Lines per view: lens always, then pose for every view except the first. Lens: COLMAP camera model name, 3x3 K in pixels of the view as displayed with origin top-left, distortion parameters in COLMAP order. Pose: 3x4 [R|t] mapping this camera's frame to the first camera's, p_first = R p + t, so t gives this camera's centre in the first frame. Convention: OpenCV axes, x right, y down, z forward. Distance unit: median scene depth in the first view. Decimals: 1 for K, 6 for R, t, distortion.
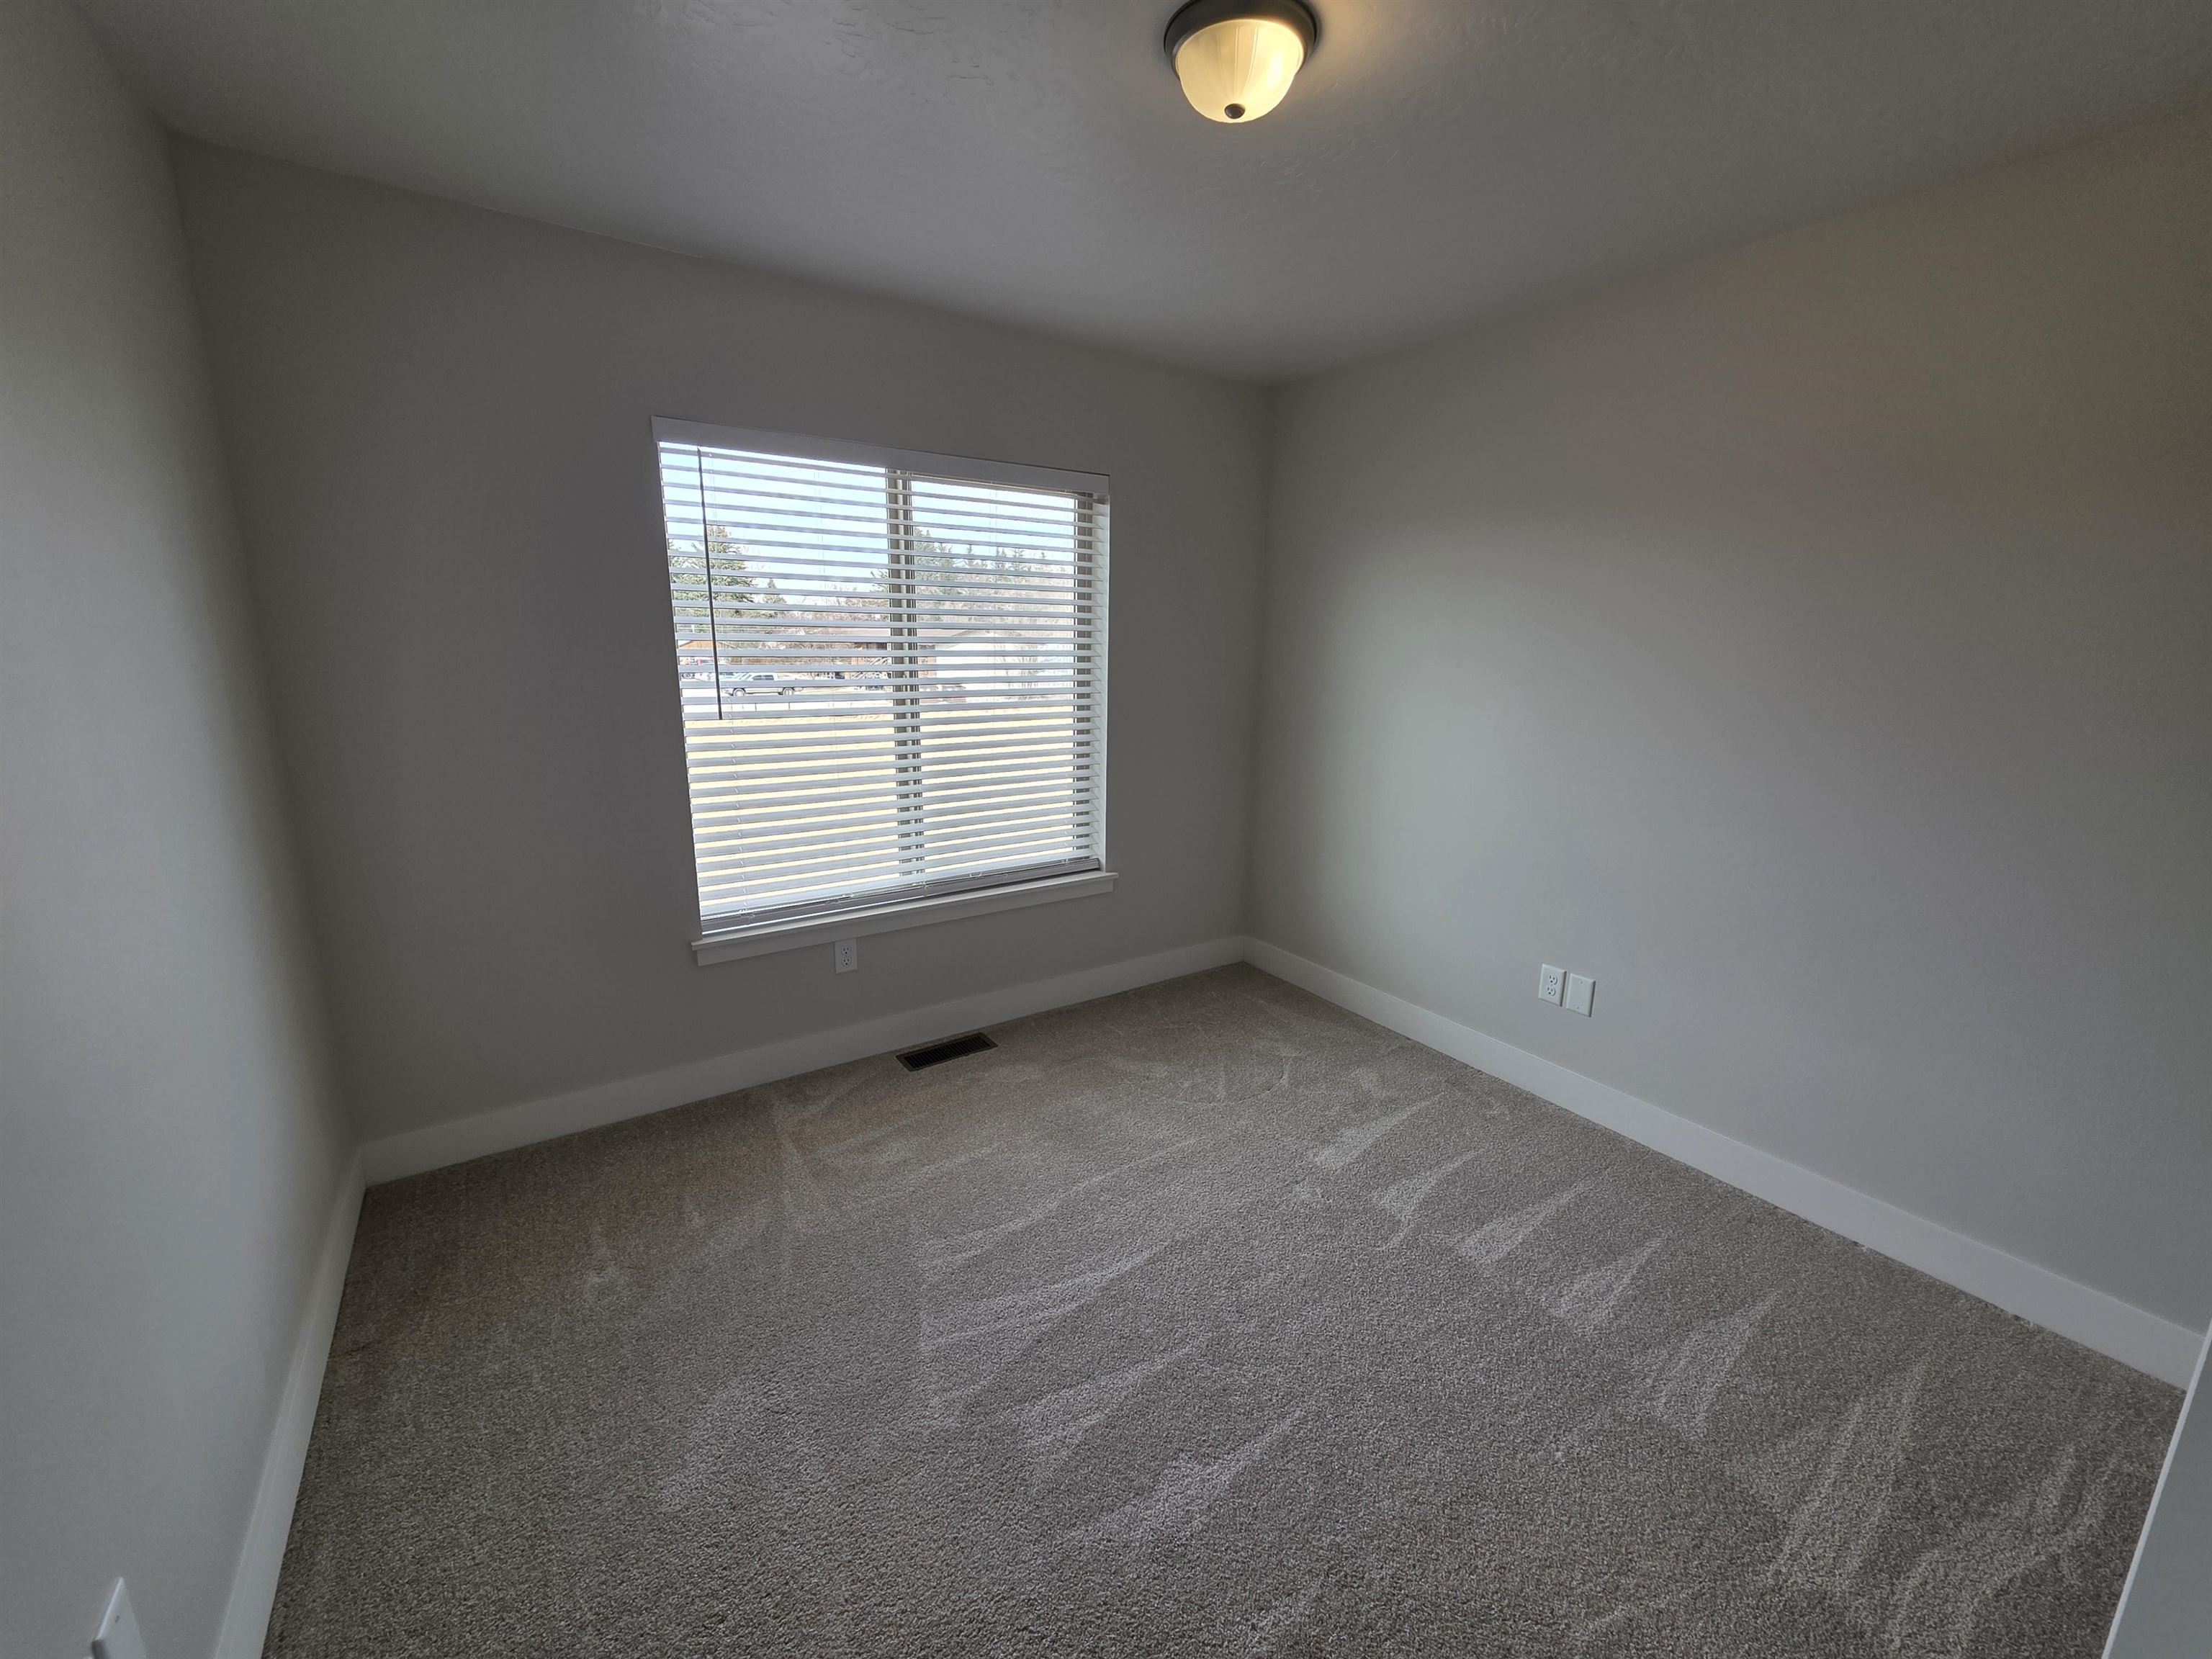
lens RADIAL K [[885.8, 0, 1106.0], [0, 885.8, 829.5], [0, 0, 1]] dist [-0.000345, -0.000054]
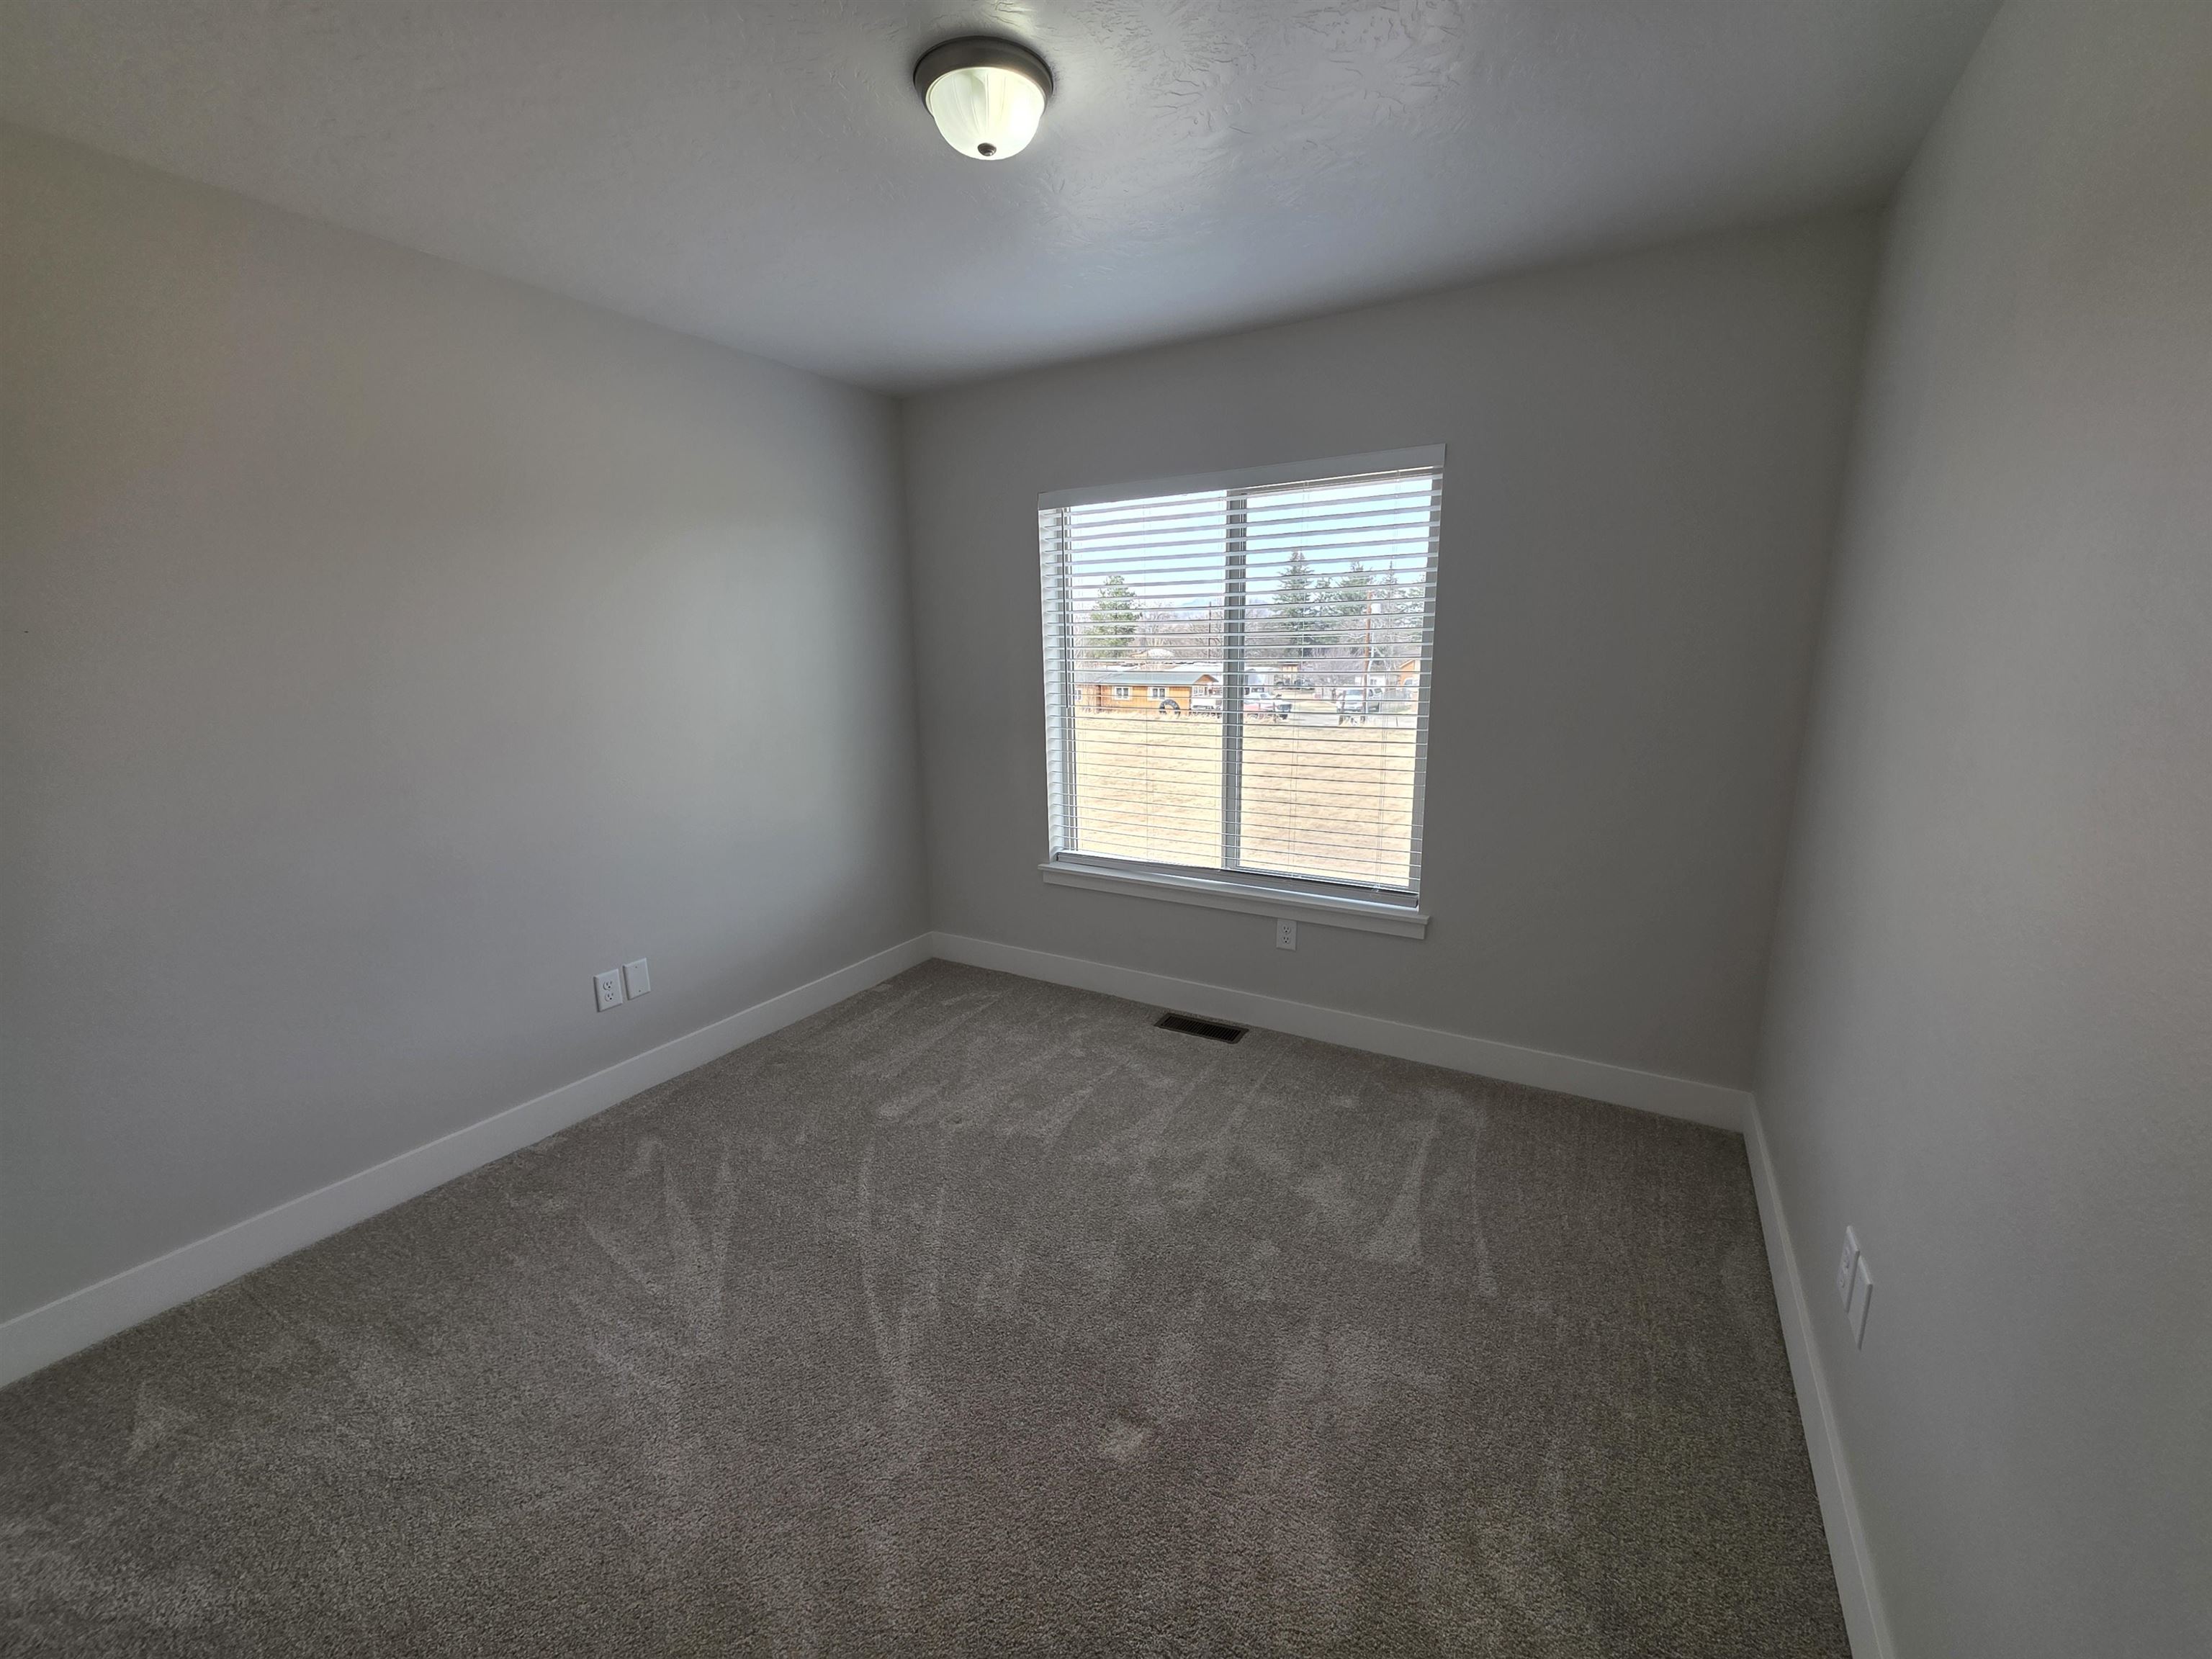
lens RADIAL K [[885.8, 0, 1106.0], [0, 885.8, 829.5], [0, 0, 1]] dist [-0.000345, -0.000054]
pose [[0.432389, 0.178070, -0.883929, 0.722103], [-0.164525, 0.979430, 0.116828, -0.097016], [0.886550, 0.094913, 0.452792, 0.402006]]
